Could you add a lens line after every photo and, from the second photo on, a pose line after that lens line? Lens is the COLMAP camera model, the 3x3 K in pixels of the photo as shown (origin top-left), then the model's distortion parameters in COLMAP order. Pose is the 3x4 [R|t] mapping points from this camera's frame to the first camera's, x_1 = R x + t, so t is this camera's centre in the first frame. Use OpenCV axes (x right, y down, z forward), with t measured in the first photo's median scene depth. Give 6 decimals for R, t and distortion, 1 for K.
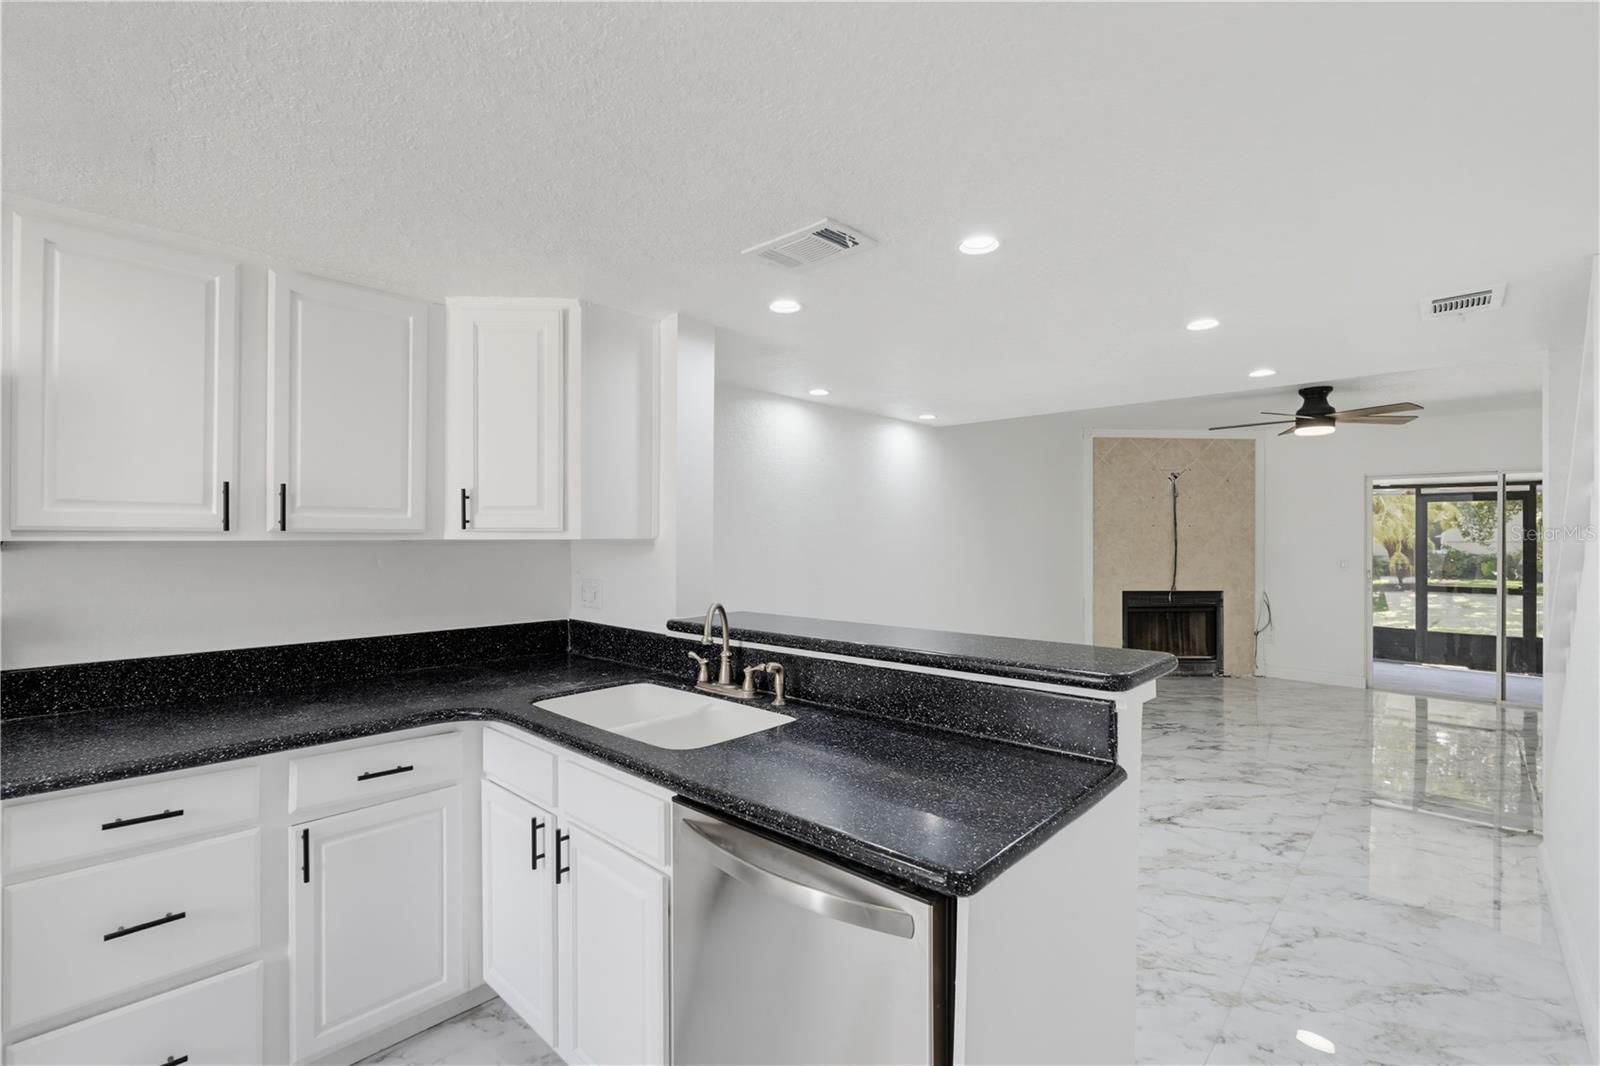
lens RADIAL K [[709.0, 0, 800.0], [0, 709.0, 533.0], [0, 0, 1]] dist [0.003260, 0.000479]
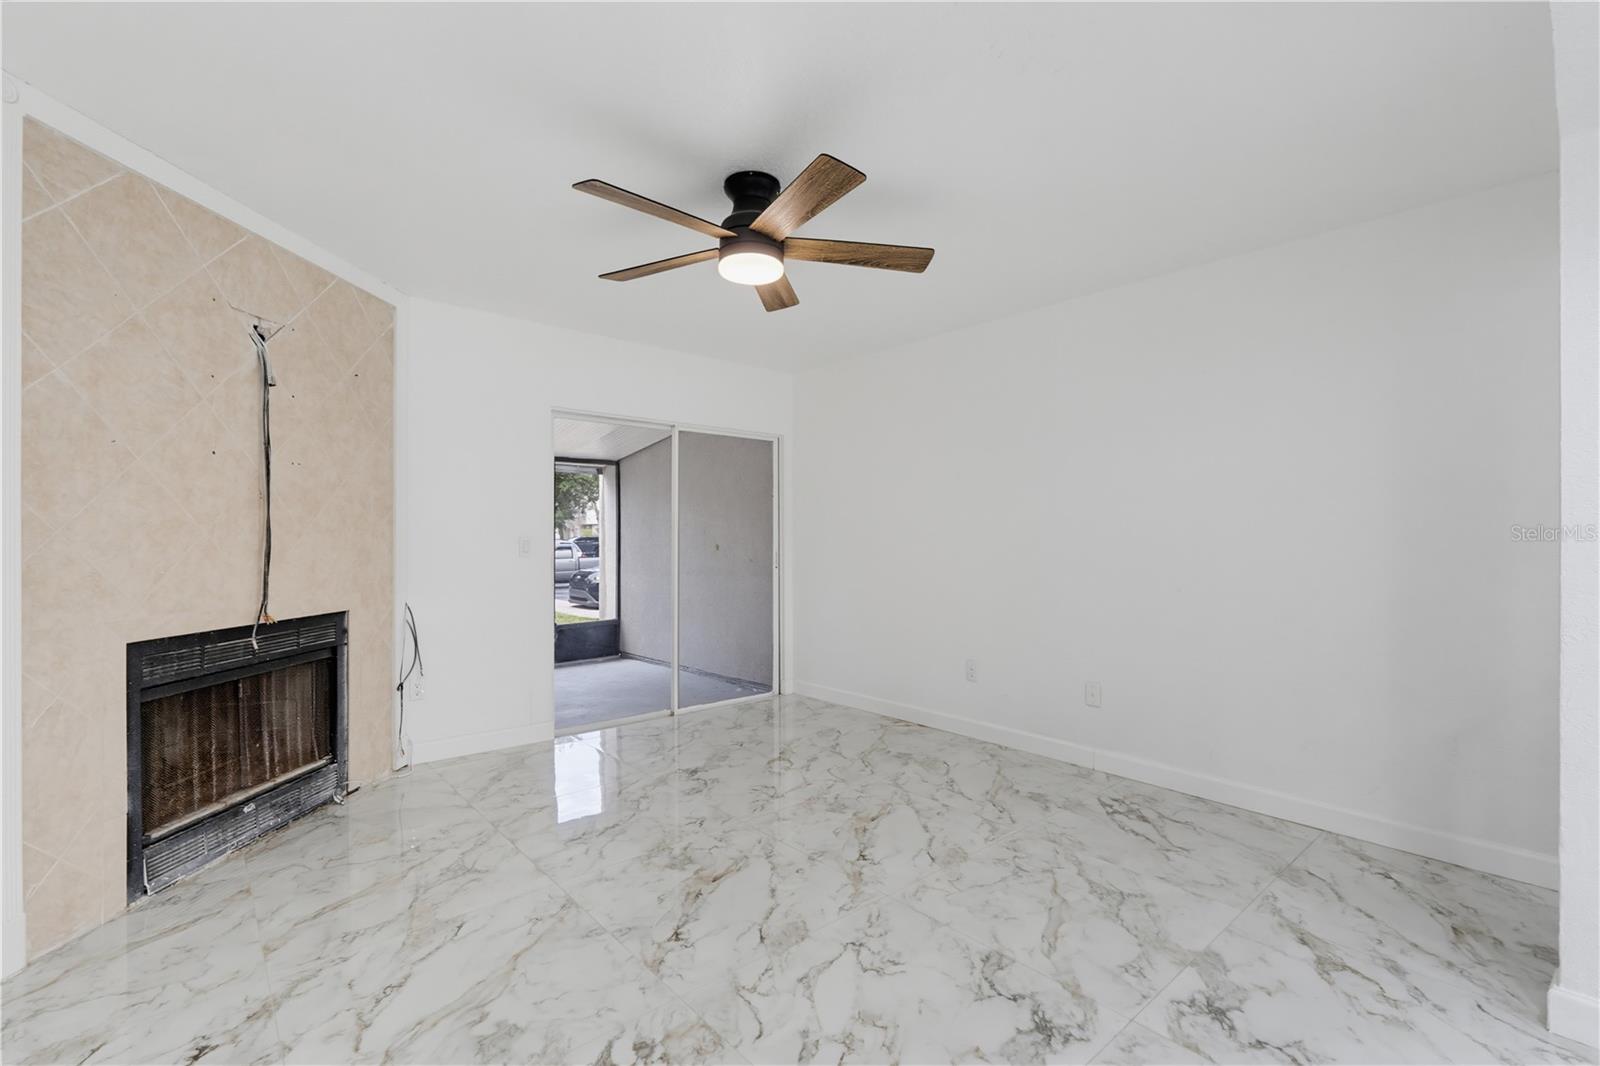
lens RADIAL K [[718.7, 0, 782.3], [0, 718.7, 538.6], [0, 0, 1]] dist [0.003958, -0.000482]
pose [[0.136656, -0.002385, 0.990616, 0.168741], [-0.000650, 0.999997, 0.002498, 0.033176], [-0.990618, -0.000985, 0.136654, 0.659512]]
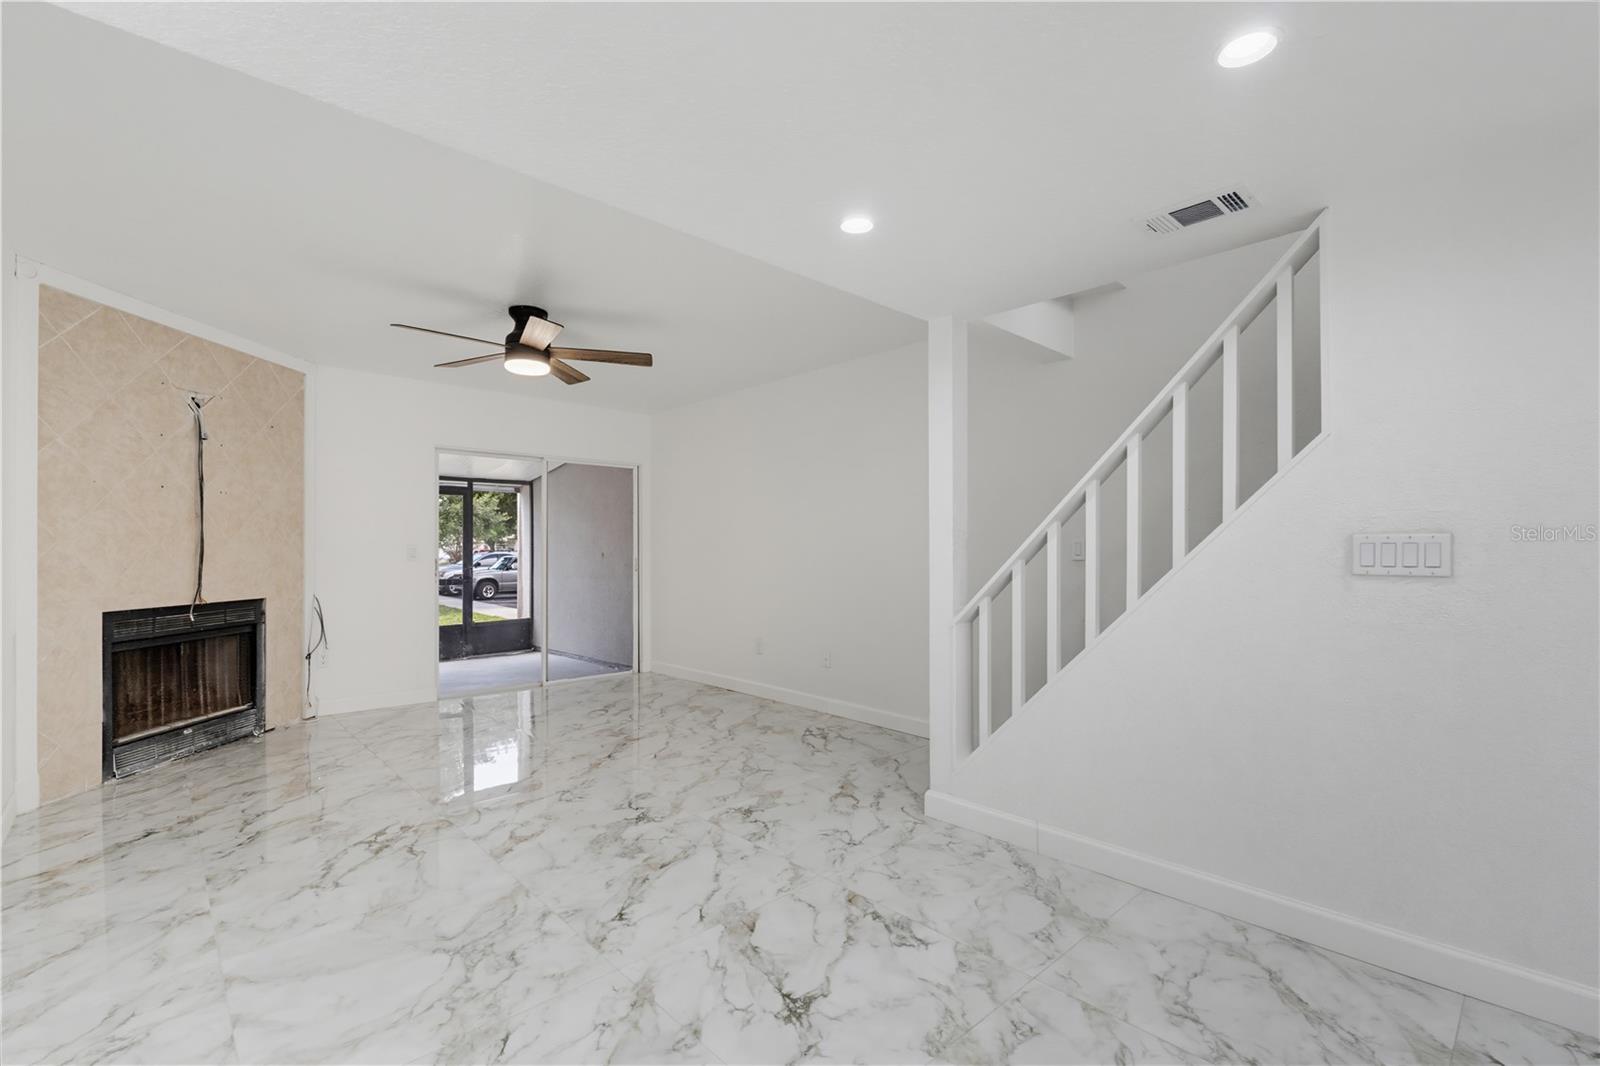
lens RADIAL K [[707.6, 0, 801.3], [0, 707.6, 547.4], [0, 0, 1]] dist [-0.005596, -0.000762]
pose [[0.079087, -0.000466, 0.996868, 0.000477], [-0.001871, 0.999998, 0.000616, 0.034725], [-0.996866, -0.001913, 0.079086, 0.472513]]
